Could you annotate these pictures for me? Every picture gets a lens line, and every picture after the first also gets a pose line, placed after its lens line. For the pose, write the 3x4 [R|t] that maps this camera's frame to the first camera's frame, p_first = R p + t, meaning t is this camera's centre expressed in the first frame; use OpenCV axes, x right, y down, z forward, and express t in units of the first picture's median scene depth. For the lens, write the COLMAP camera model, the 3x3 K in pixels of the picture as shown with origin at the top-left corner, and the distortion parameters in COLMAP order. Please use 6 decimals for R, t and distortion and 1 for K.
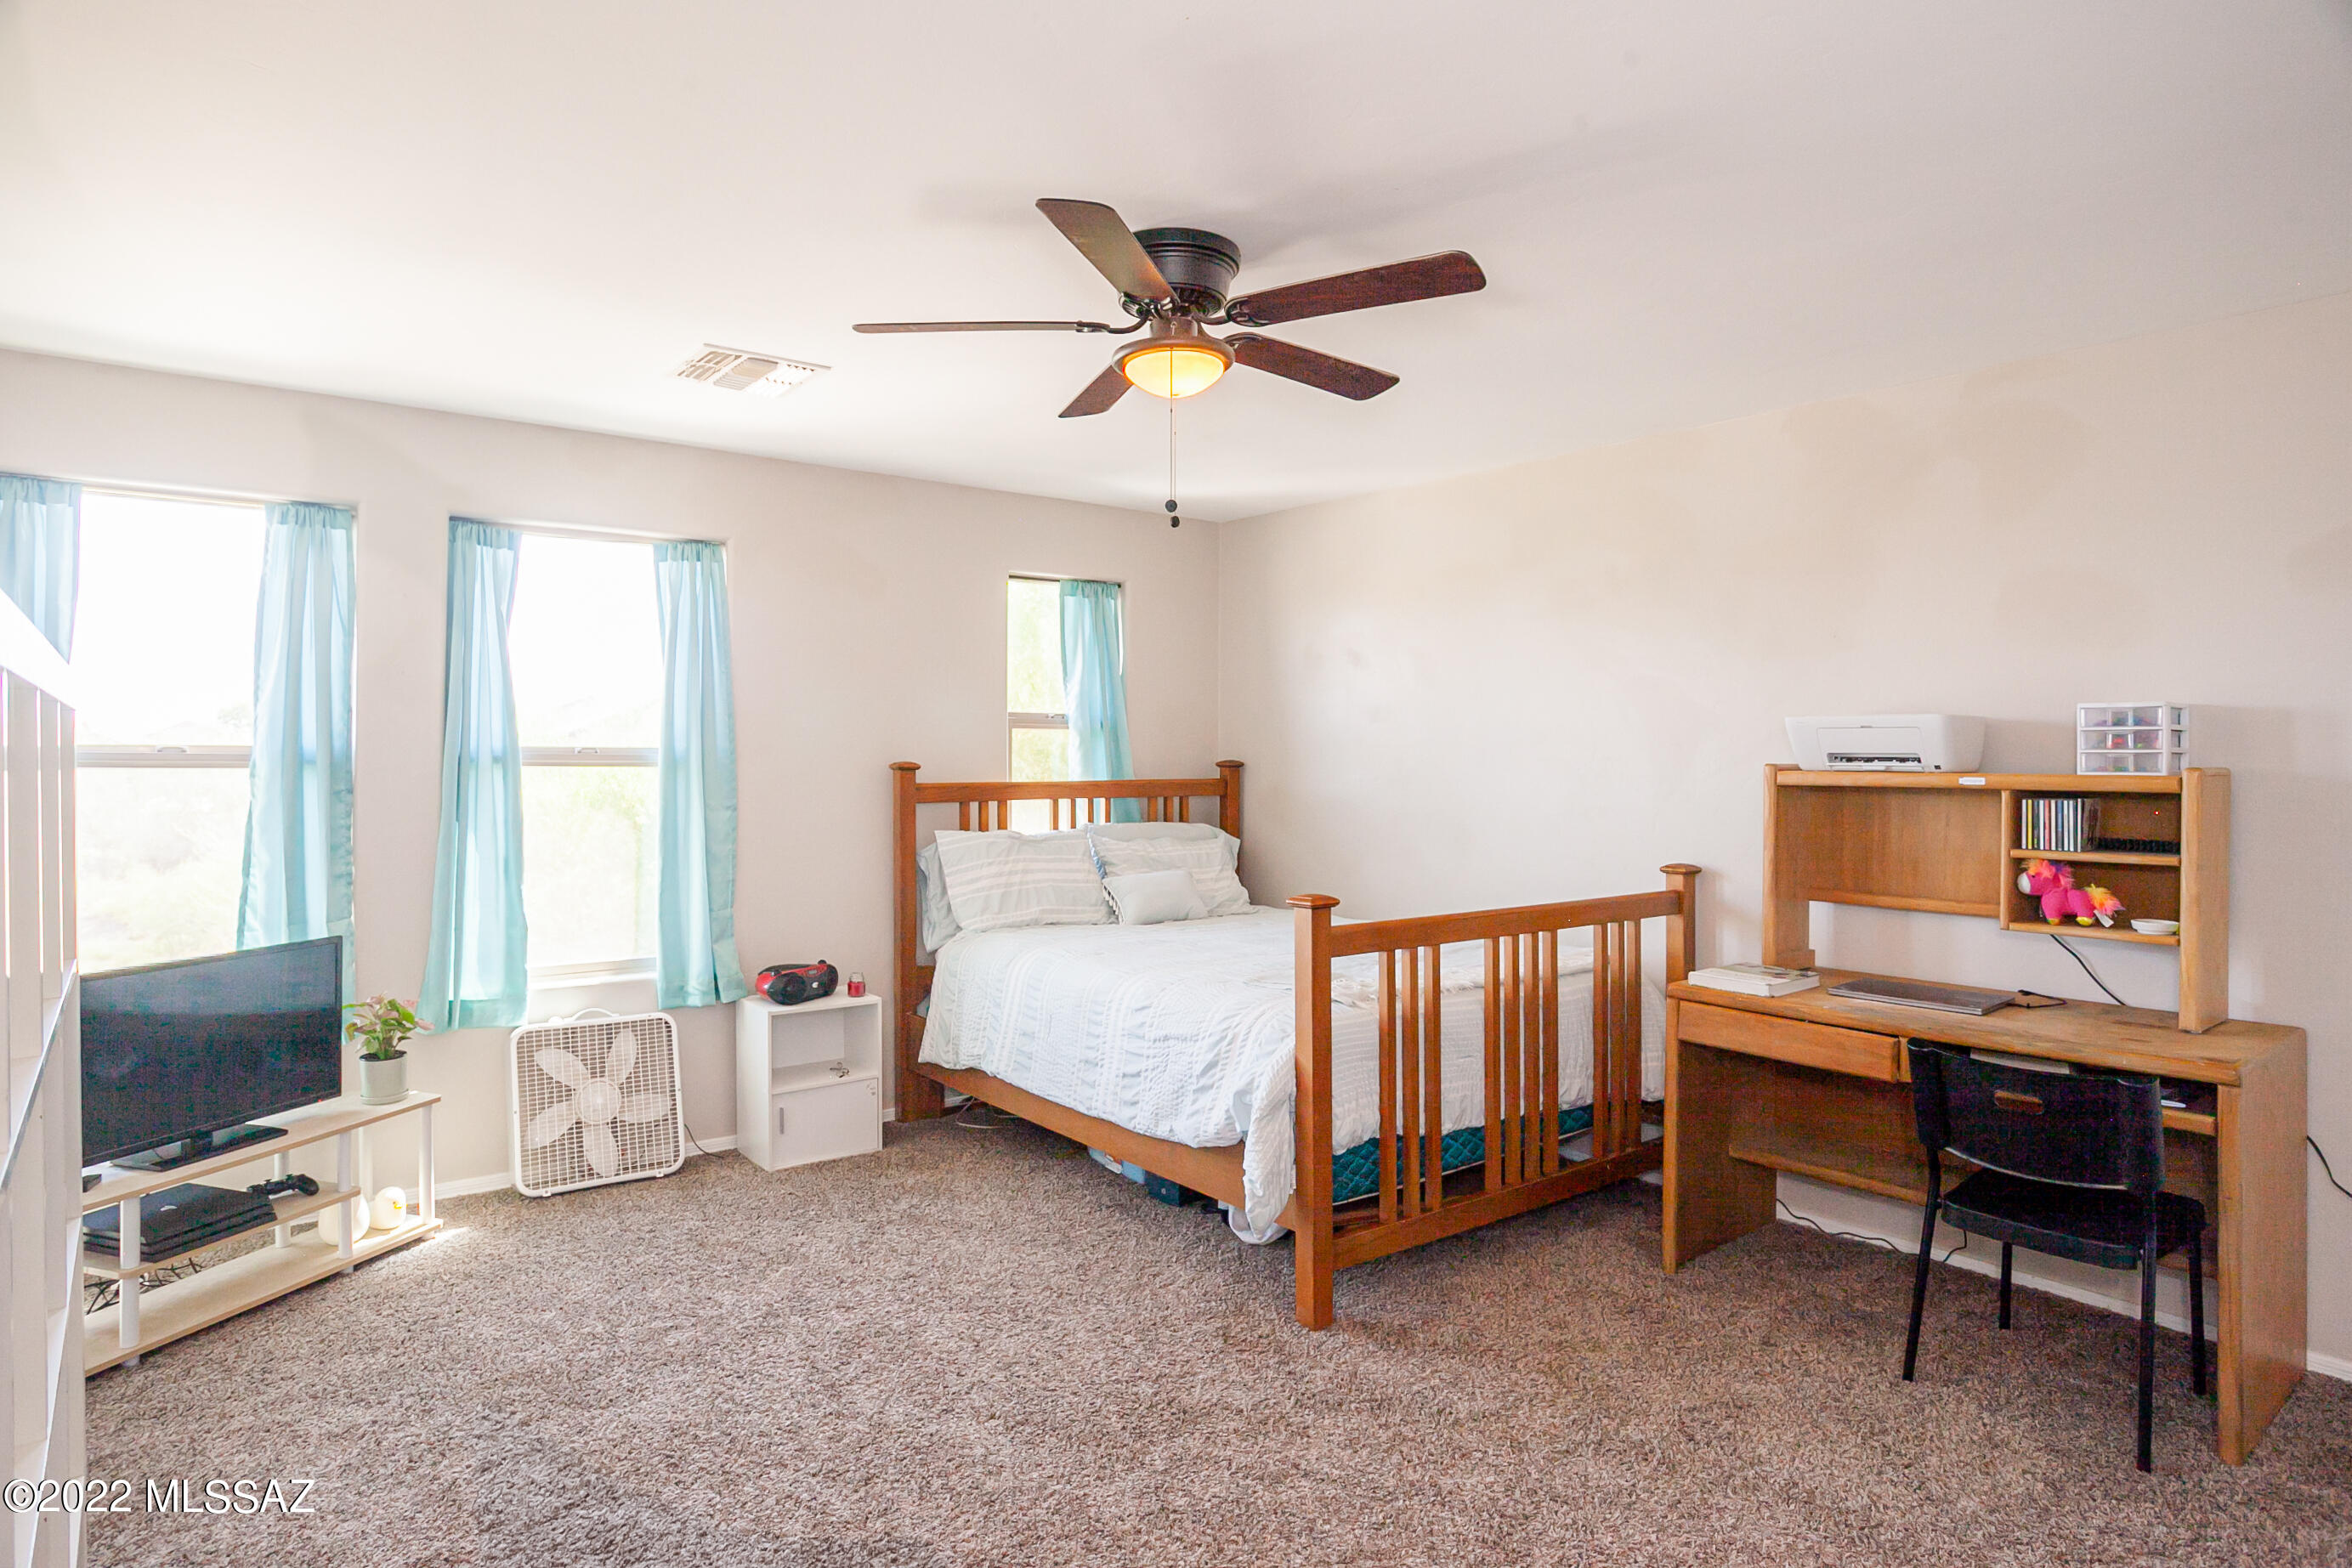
lens RADIAL K [[1301.0, 0, 1158.1], [0, 1301.0, 768.9], [0, 0, 1]] dist [-0.052978, 0.030732]
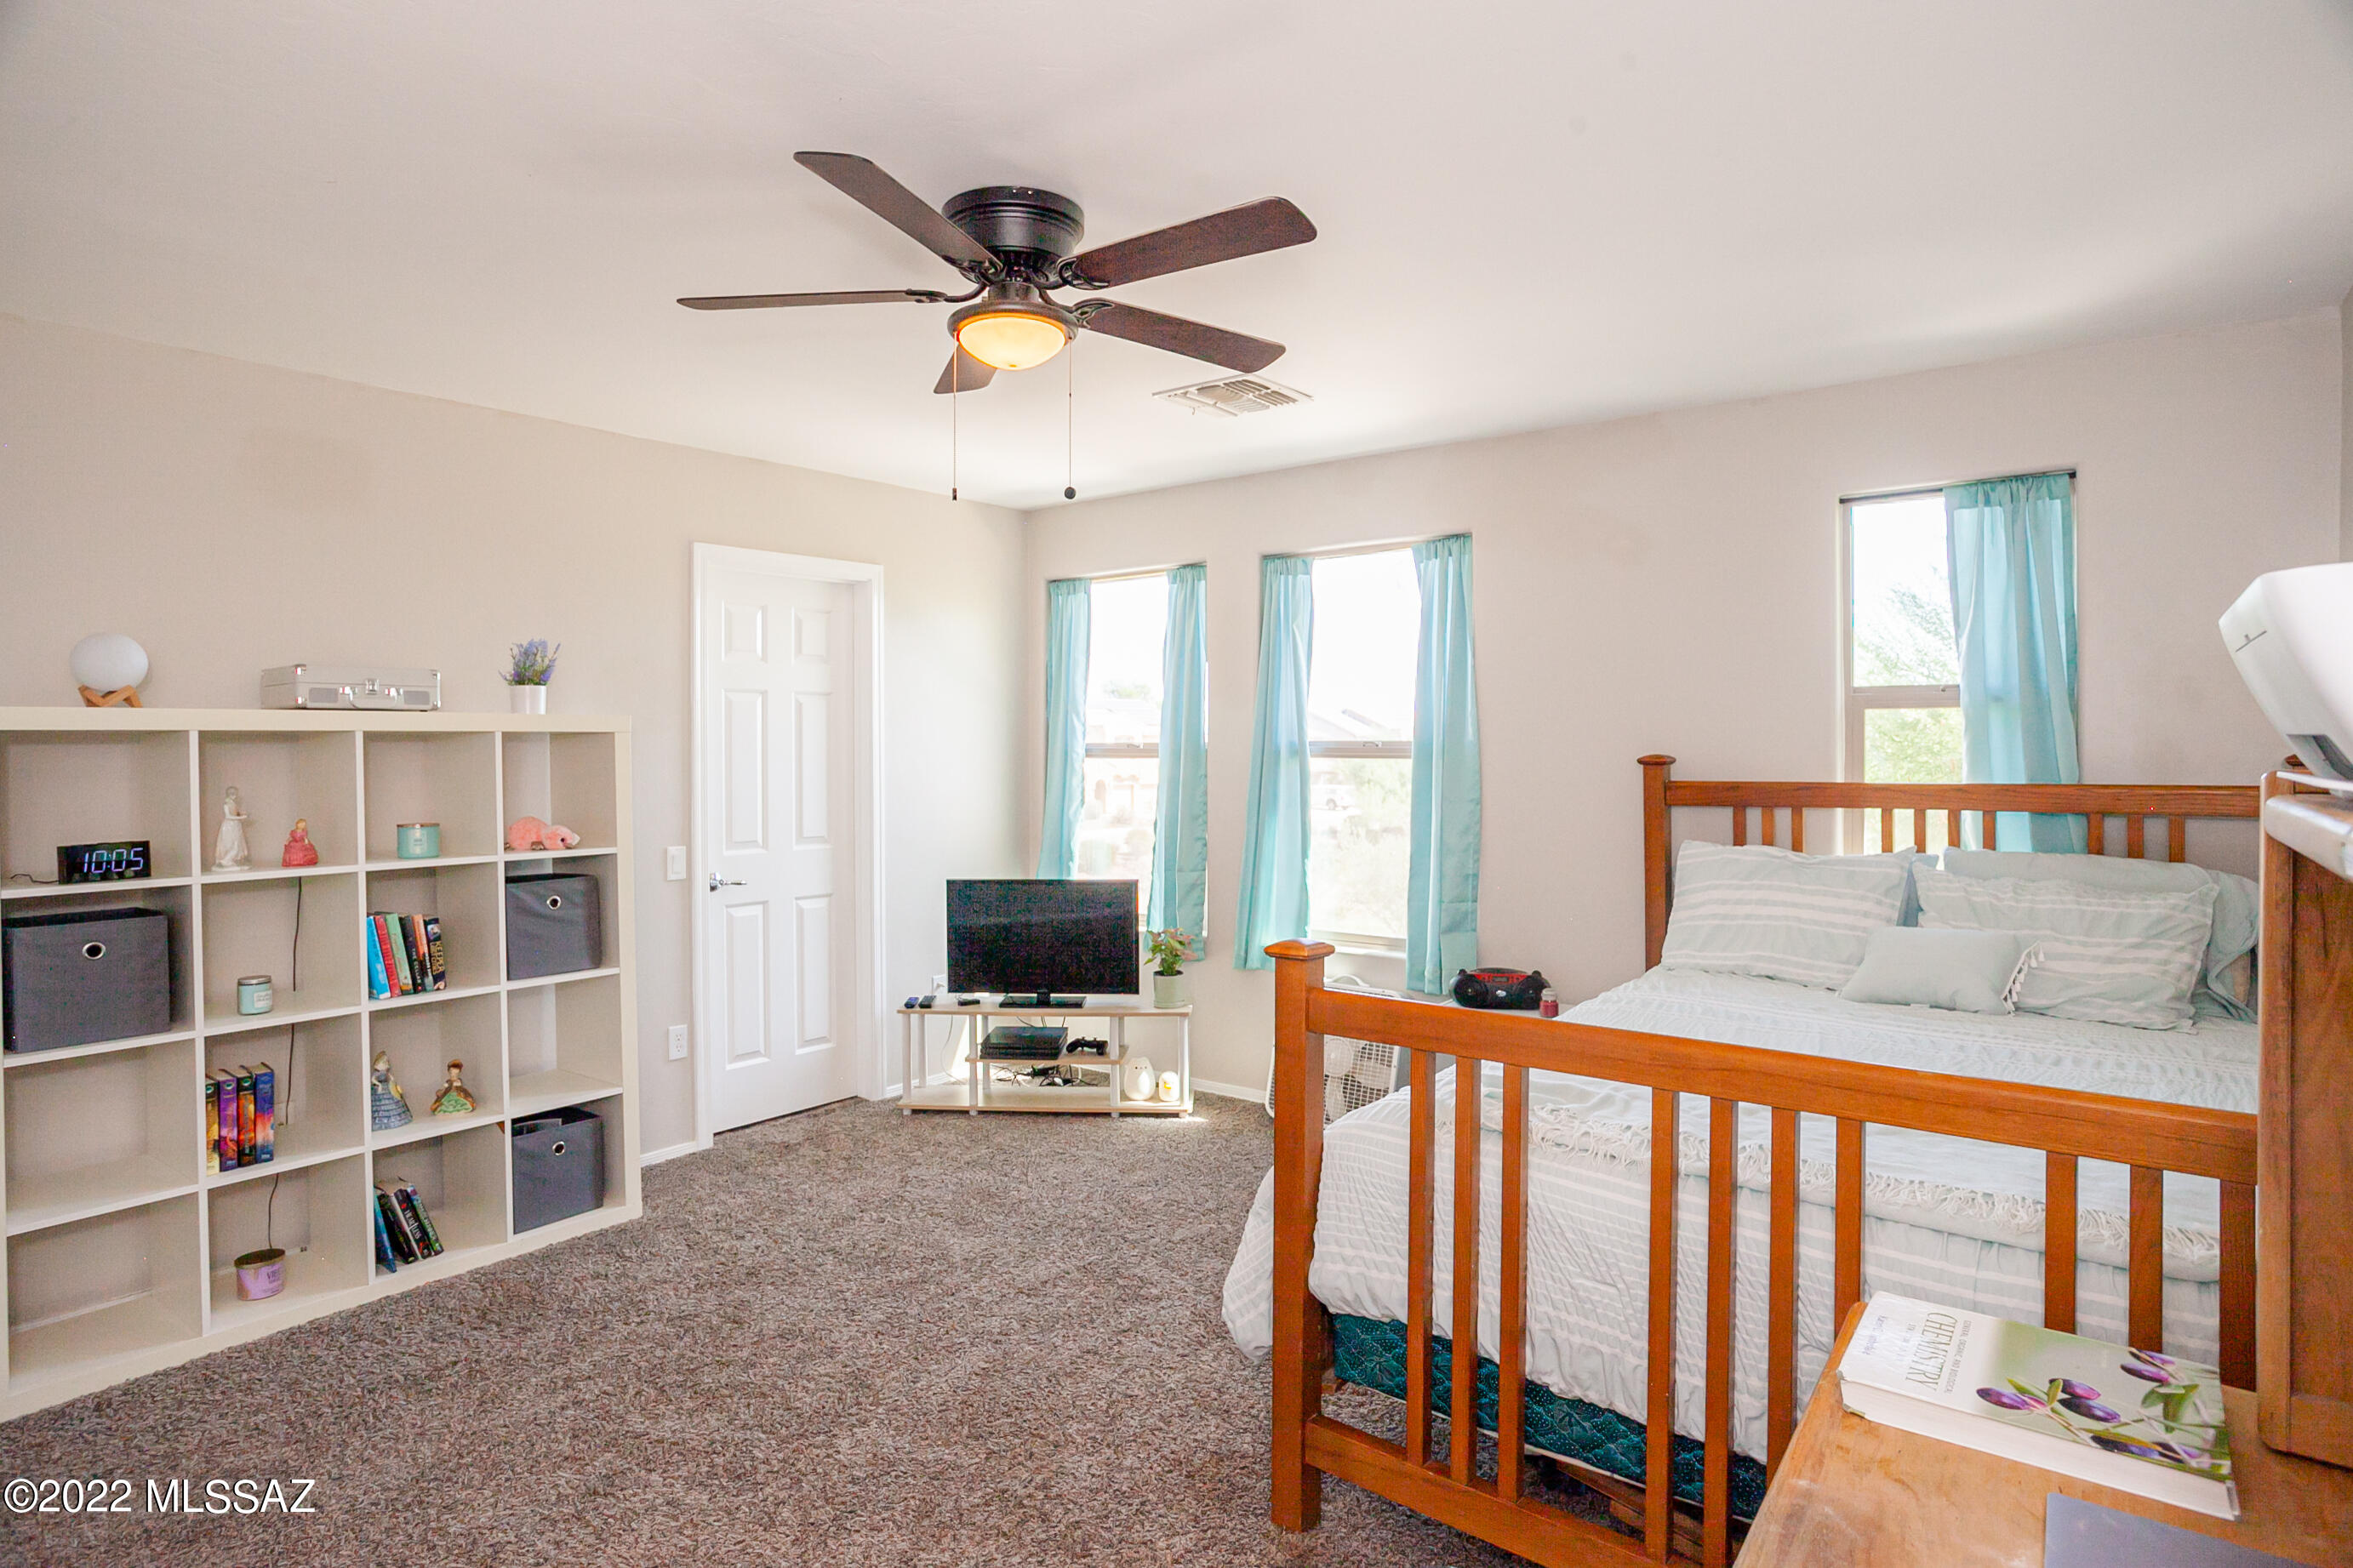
lens RADIAL K [[1301.5, 0, 1161.5], [0, 1301.5, 772.5], [0, 0, 1]] dist [-0.052978, 0.030732]
pose [[0.237643, 0.016483, -0.971213, 0.532433], [-0.006245, 0.999861, 0.015441, -0.005071], [0.971332, 0.002395, 0.237713, 0.493457]]
